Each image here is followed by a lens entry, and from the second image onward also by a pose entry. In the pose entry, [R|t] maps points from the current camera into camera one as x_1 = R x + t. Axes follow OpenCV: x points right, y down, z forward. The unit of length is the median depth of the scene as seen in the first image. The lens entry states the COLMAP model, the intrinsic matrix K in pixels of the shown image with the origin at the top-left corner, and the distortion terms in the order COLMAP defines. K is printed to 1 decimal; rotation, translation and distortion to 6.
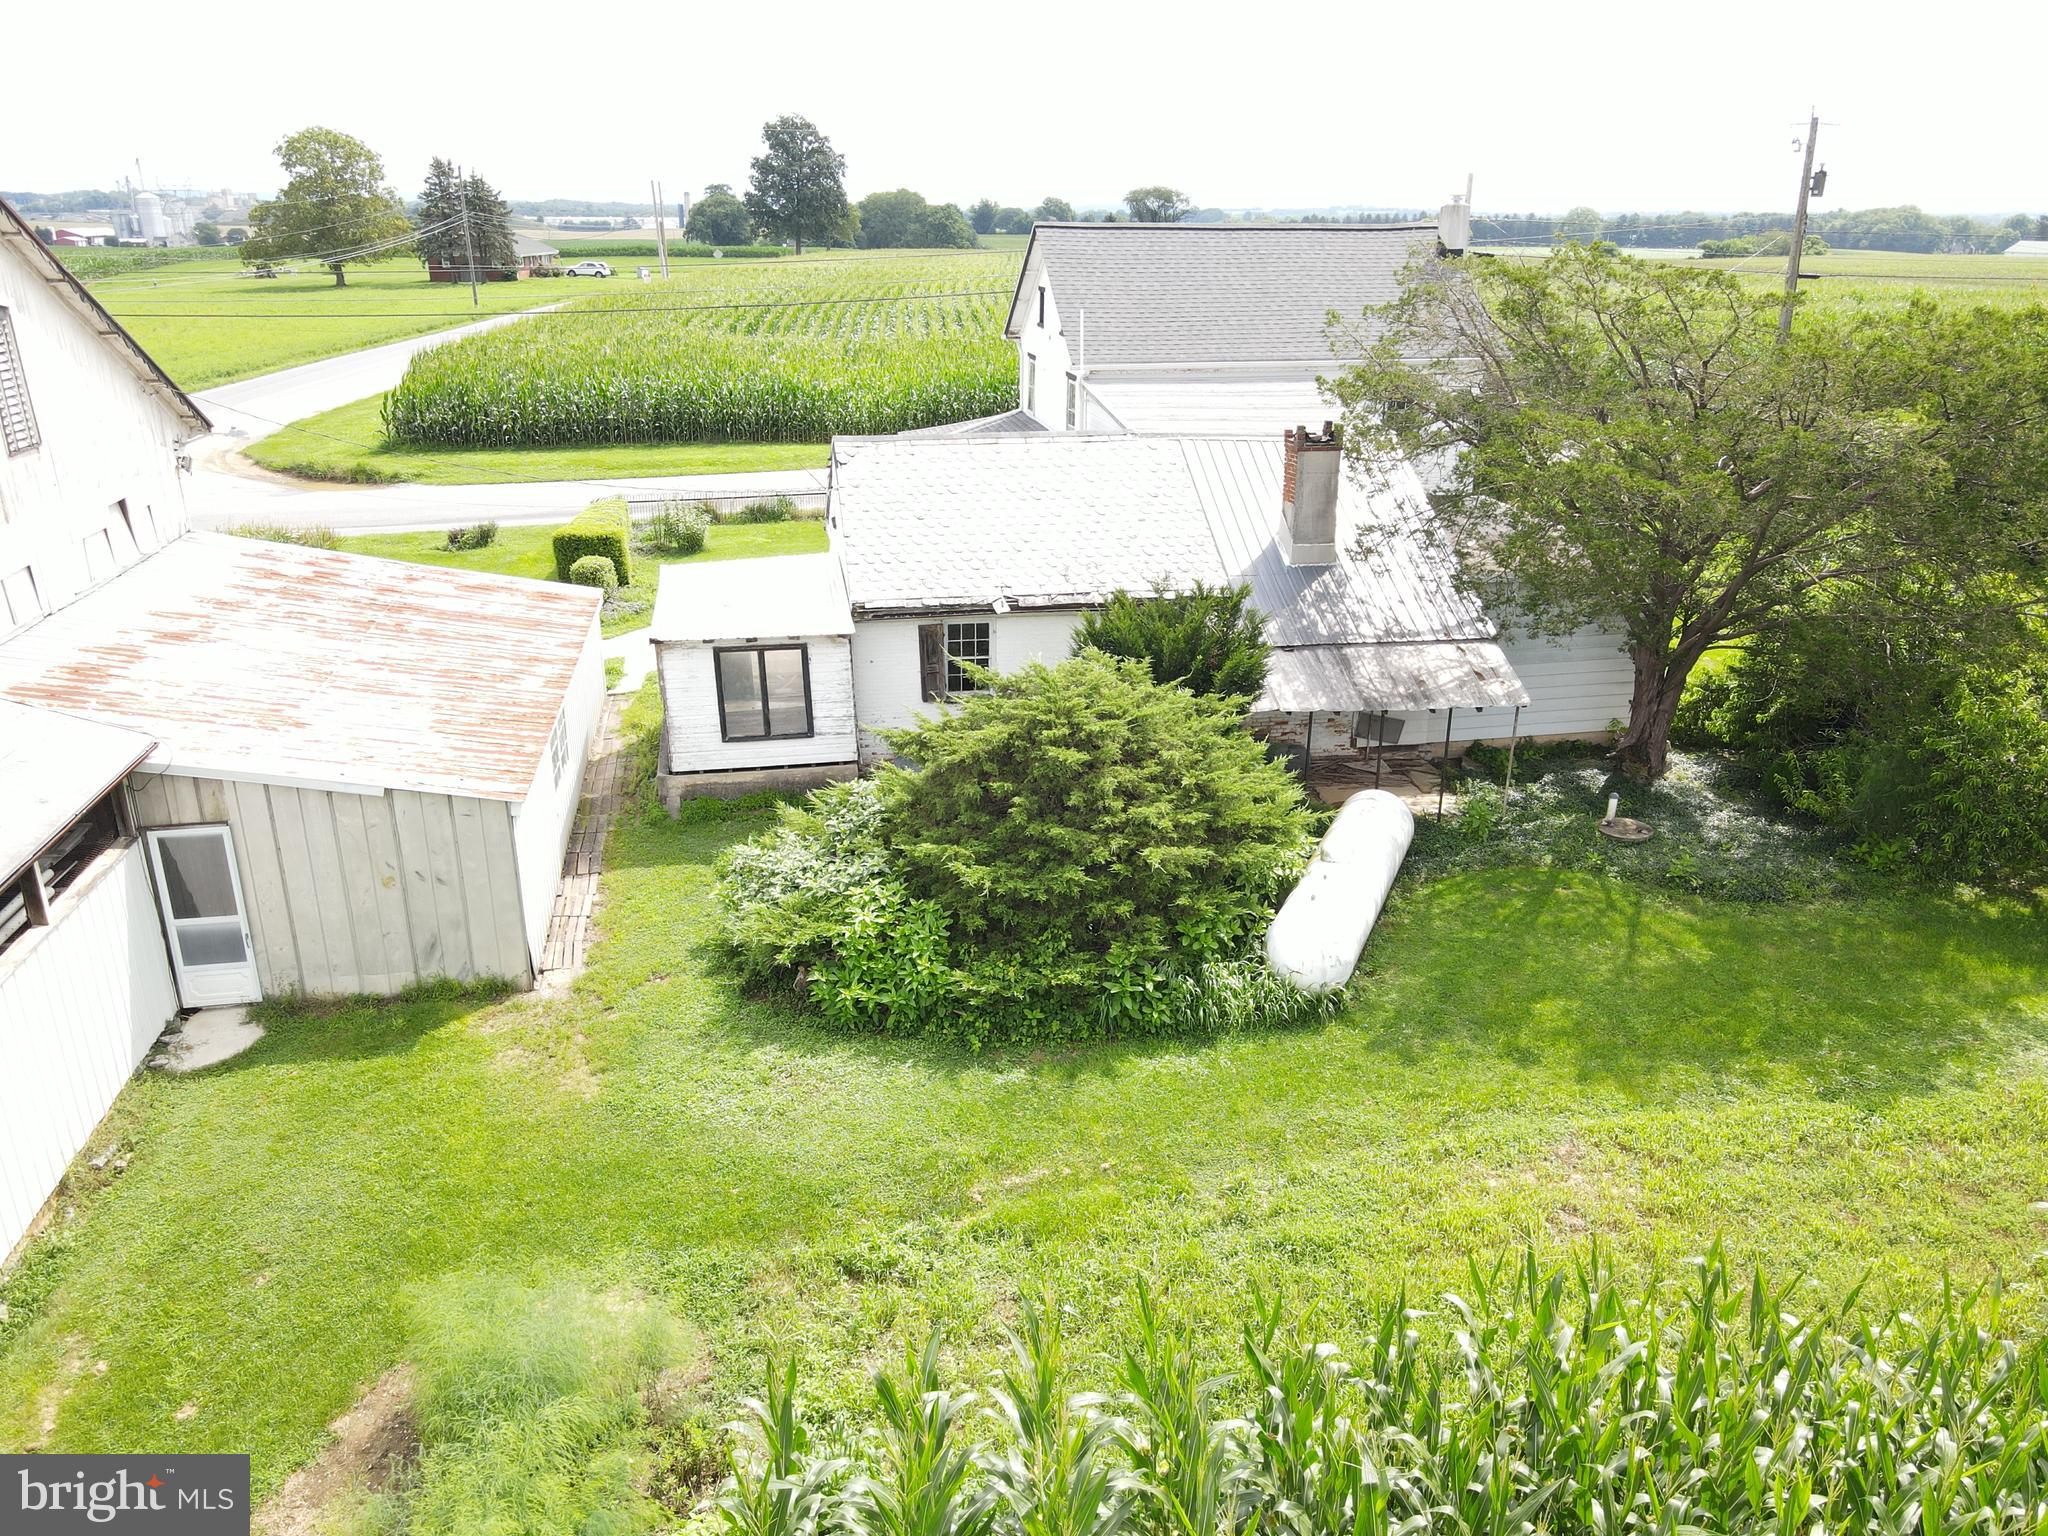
lens RADIAL K [[1503.4, 0, 1019.2], [0, 1503.4, 764.8], [0, 0, 1]] dist [0.006934, 0.007216]
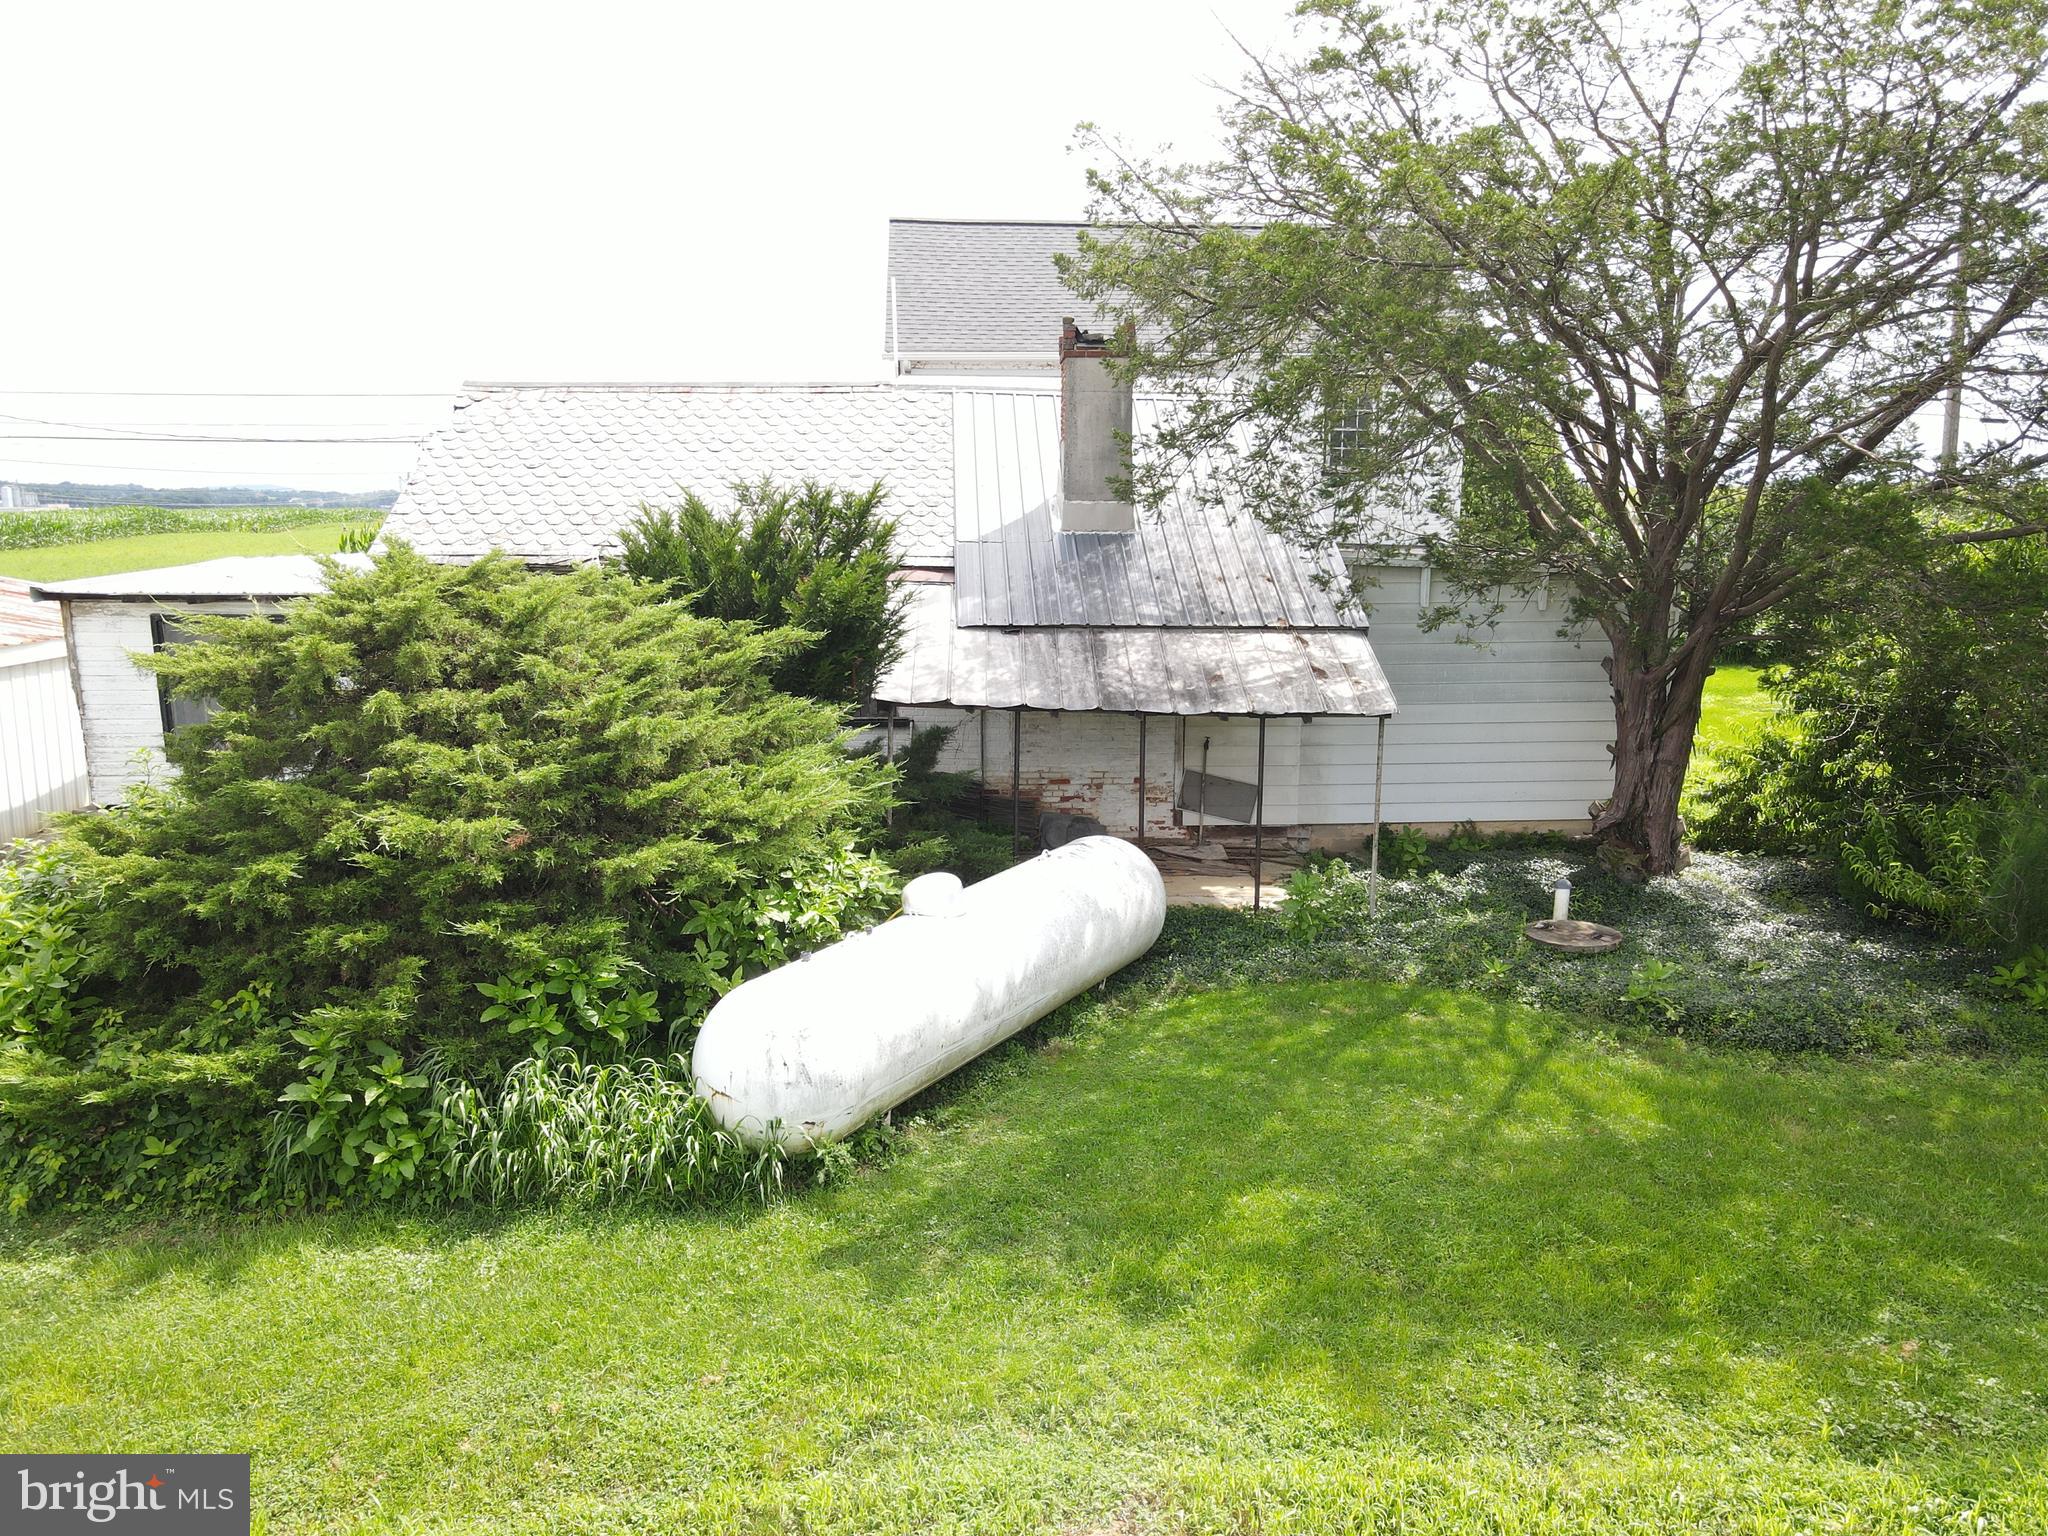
lens RADIAL K [[1503.4, 0, 1017.4], [0, 1503.4, 769.4], [0, 0, 1]] dist [0.006934, 0.007216]
pose [[0.991193, 0.020670, -0.130801, 0.276338], [-0.043697, 0.983470, -0.175718, 0.093921], [0.125007, 0.179886, 0.975712, 0.418928]]
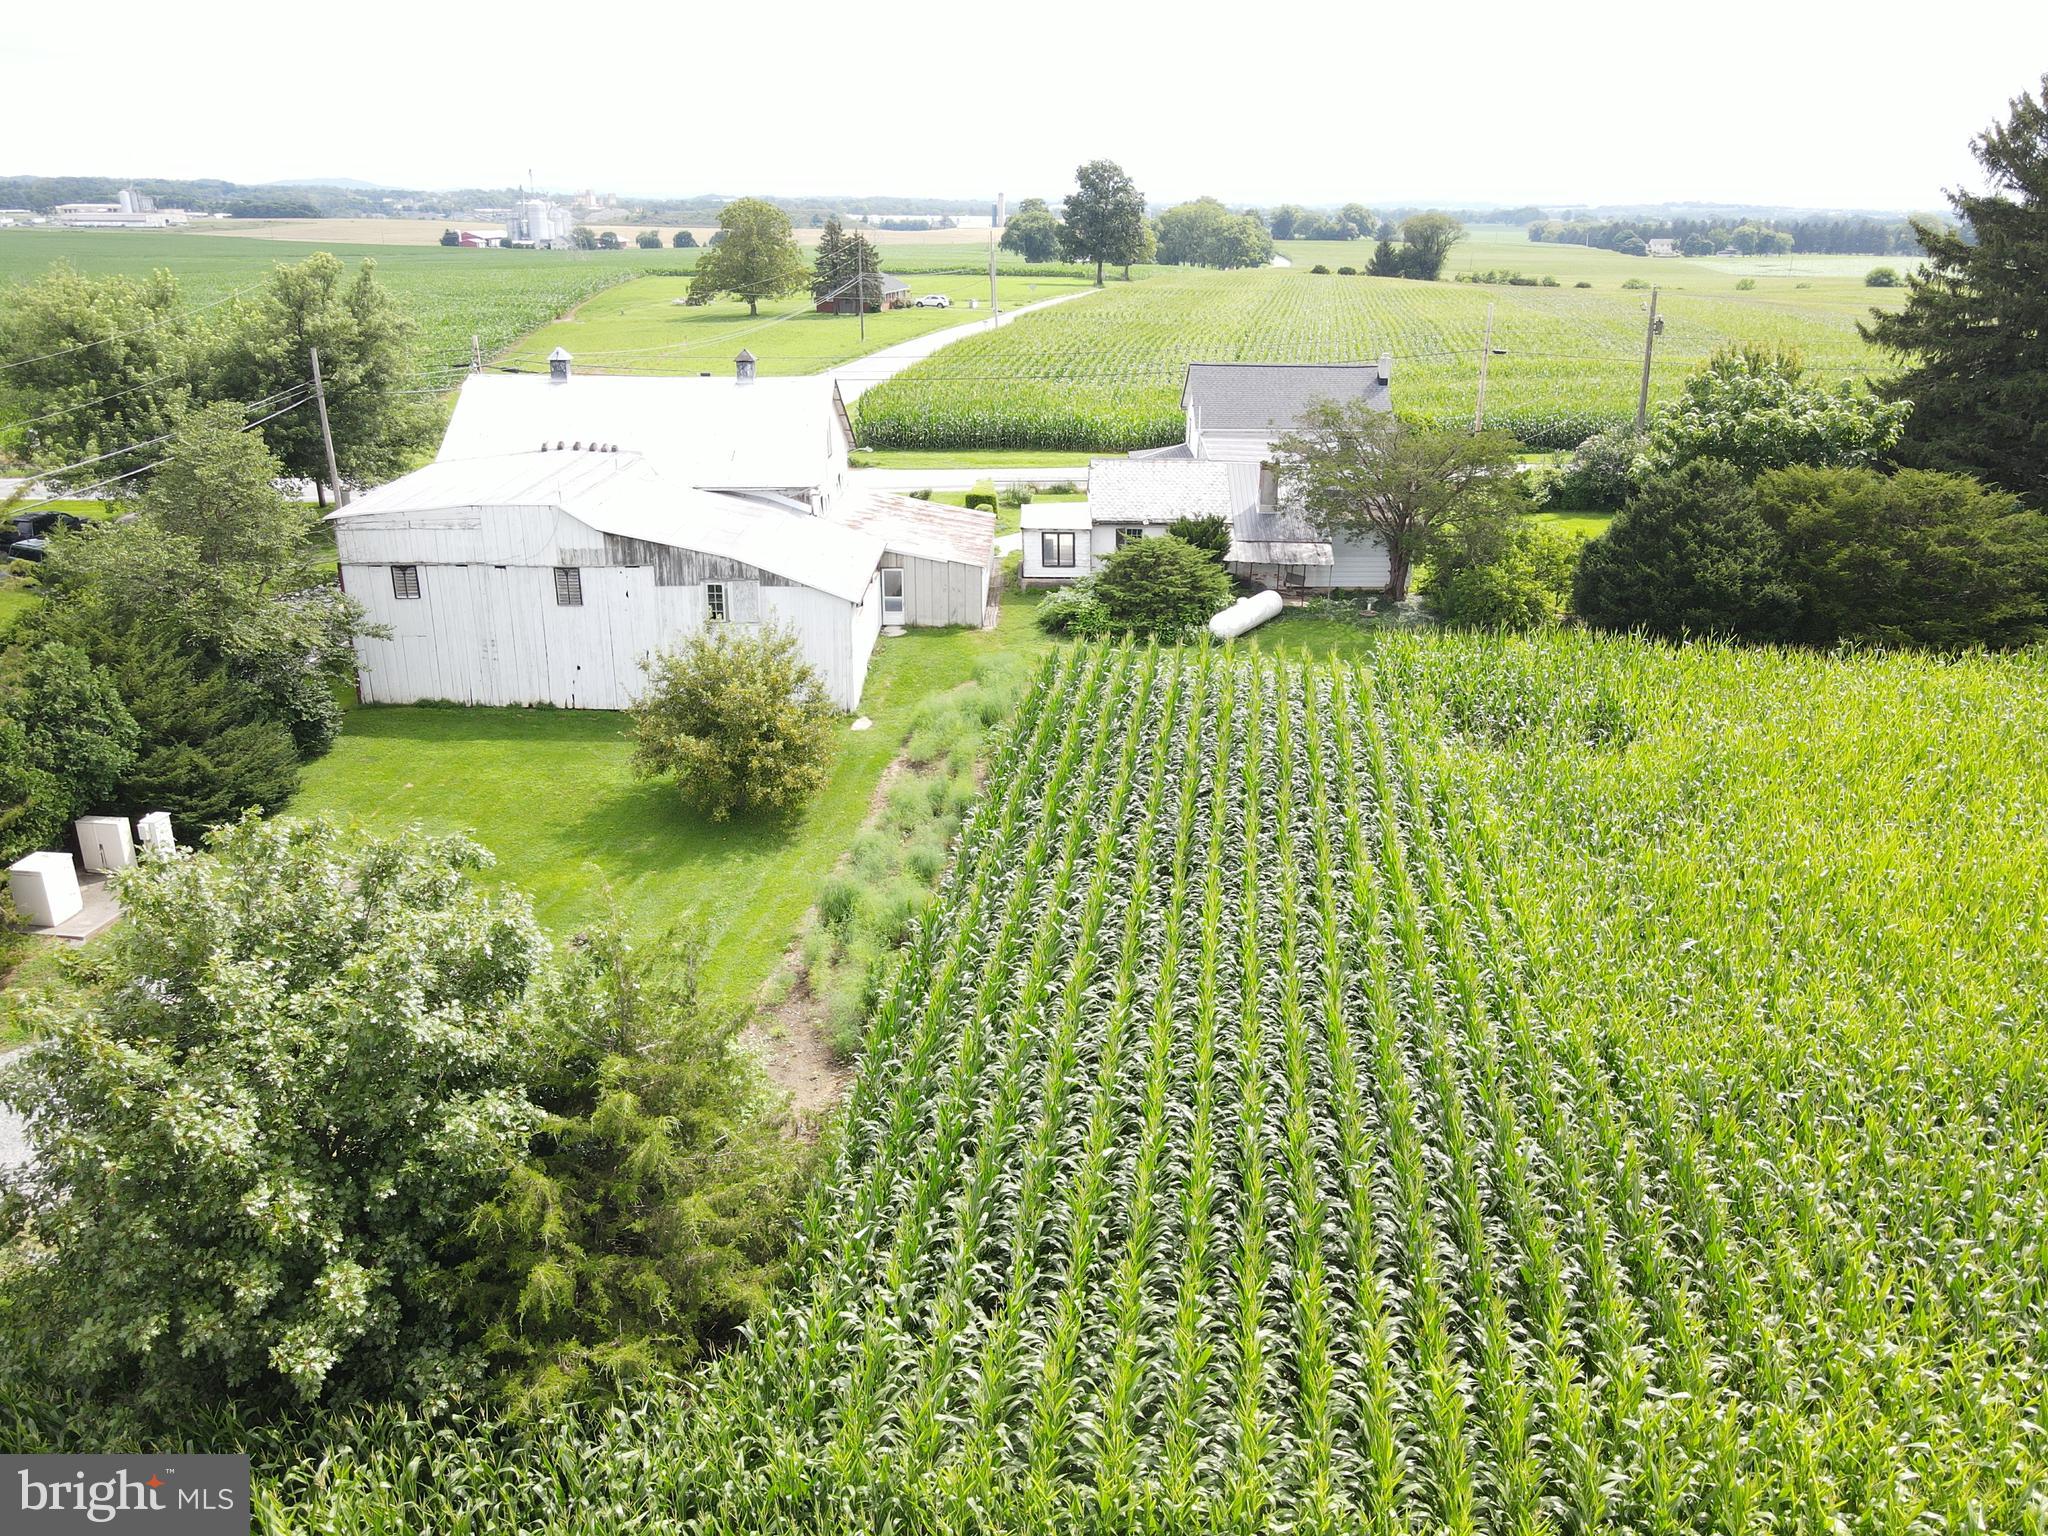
lens RADIAL K [[1503.4, 0, 1020.1], [0, 1503.4, 754.7], [0, 0, 1]] dist [0.006934, 0.007216]
pose [[0.981868, 0.068534, -0.176743, 0.292580], [-0.069123, 0.997604, 0.002829, 0.344958], [0.176514, 0.009440, 0.984253, -1.837591]]
